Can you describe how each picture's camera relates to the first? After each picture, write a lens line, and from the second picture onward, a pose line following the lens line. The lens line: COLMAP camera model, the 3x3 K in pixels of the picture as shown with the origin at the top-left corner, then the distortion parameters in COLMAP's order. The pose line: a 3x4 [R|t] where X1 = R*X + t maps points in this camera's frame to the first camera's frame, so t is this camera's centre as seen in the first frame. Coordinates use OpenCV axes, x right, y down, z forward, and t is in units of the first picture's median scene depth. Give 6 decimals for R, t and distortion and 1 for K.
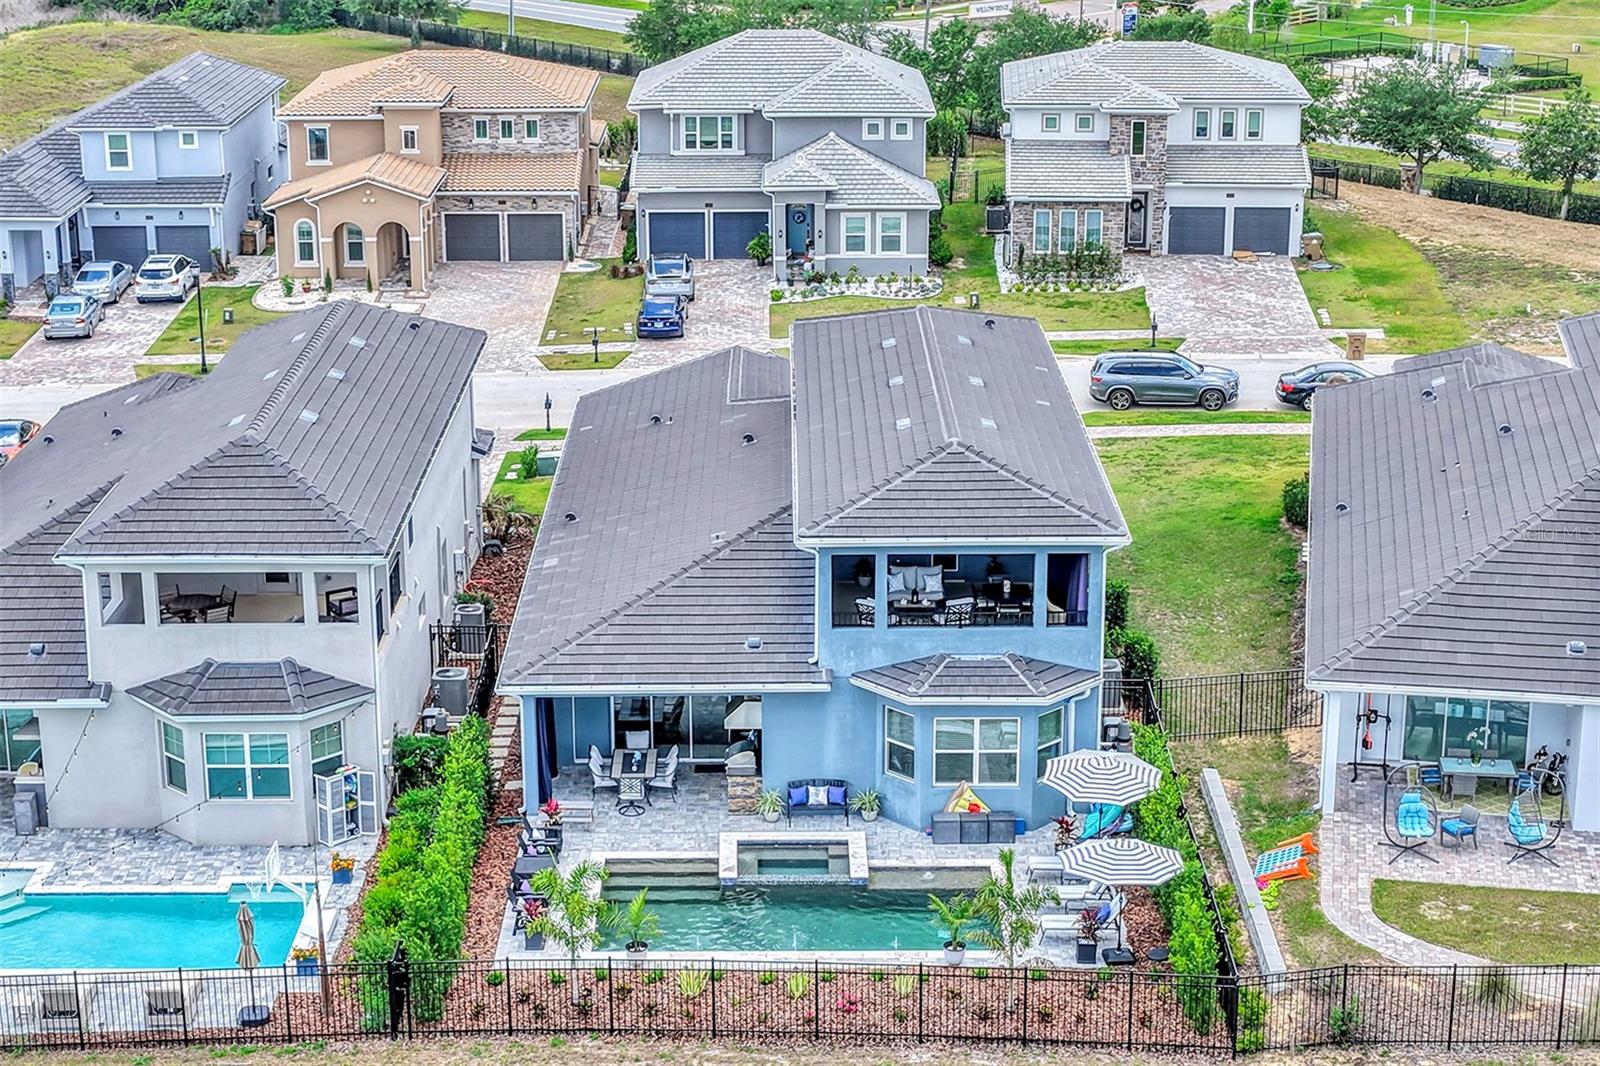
lens RADIAL K [[2594.1, 0, 800.0], [0, 2594.1, 533.0], [0, 0, 1]] dist [-0.004725, 0.026819]
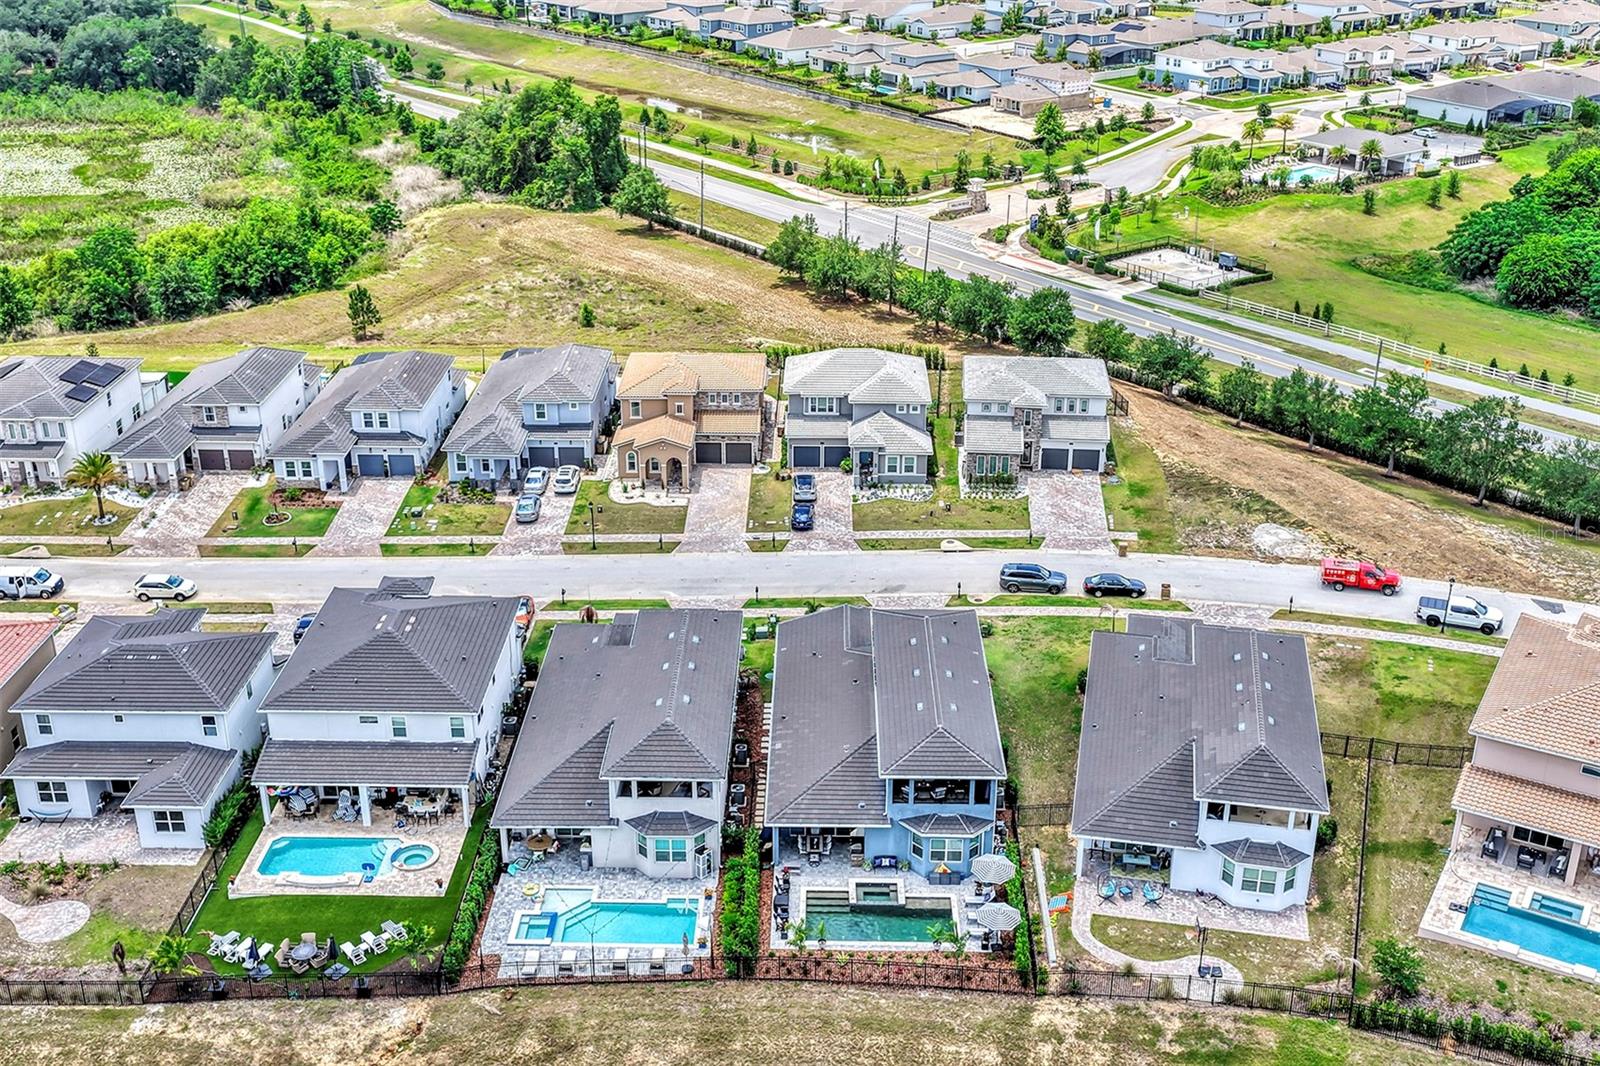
lens RADIAL K [[1549.7, 0, 800.0], [0, 1549.7, 533.0], [0, 0, 1]] dist [-0.007331, -0.004356]
pose [[0.999656, 0.011798, -0.023442, -0.046912], [-0.008978, 0.993095, 0.116972, -0.413272], [0.024660, -0.116722, 0.992858, -0.523148]]
